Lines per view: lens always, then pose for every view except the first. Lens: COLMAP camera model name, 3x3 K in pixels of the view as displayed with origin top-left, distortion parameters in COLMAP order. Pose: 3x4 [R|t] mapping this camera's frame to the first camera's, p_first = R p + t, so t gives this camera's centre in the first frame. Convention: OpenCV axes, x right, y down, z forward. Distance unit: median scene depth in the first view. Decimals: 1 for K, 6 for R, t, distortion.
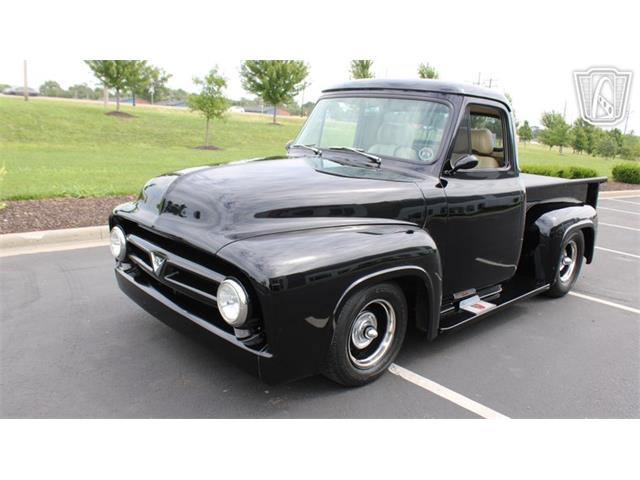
lens RADIAL K [[552.5, 0, 319.0], [0, 552.5, 240.5], [0, 0, 1]] dist [-0.077960, 0.071264]
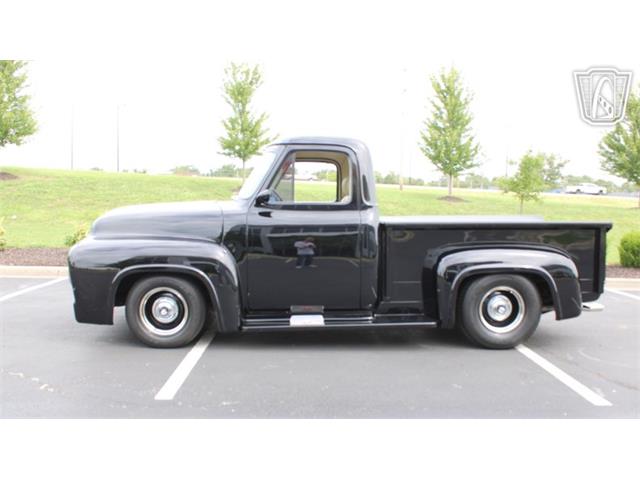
lens RADIAL K [[589.7, 0, 310.0], [0, 589.7, 265.1], [0, 0, 1]] dist [-0.039522, 0.000000]
pose [[0.762518, 0.045889, -0.645337, 0.916895], [-0.126095, 0.988894, -0.078673, 0.076690], [0.634560, 0.141363, 0.759836, 0.053551]]
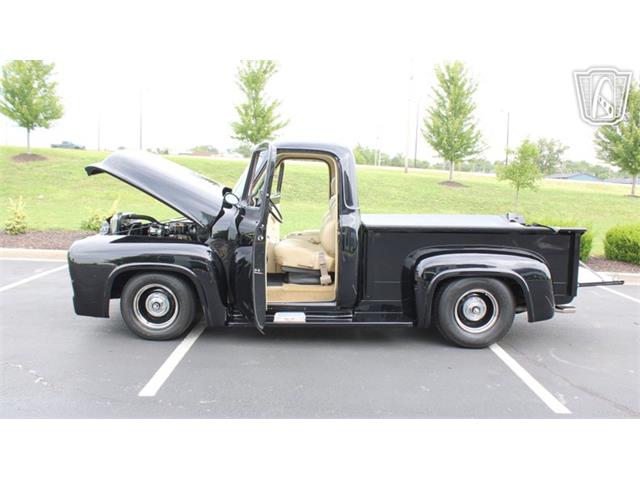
lens RADIAL K [[552.5, 0, 301.1], [0, 552.5, 259.5], [0, 0, 1]] dist [-0.077960, 0.071264]
pose [[0.738052, 0.085448, -0.669311, 0.942179], [-0.149028, 0.988095, -0.038188, 0.021364], [0.658080, 0.127931, 0.742000, 0.088783]]
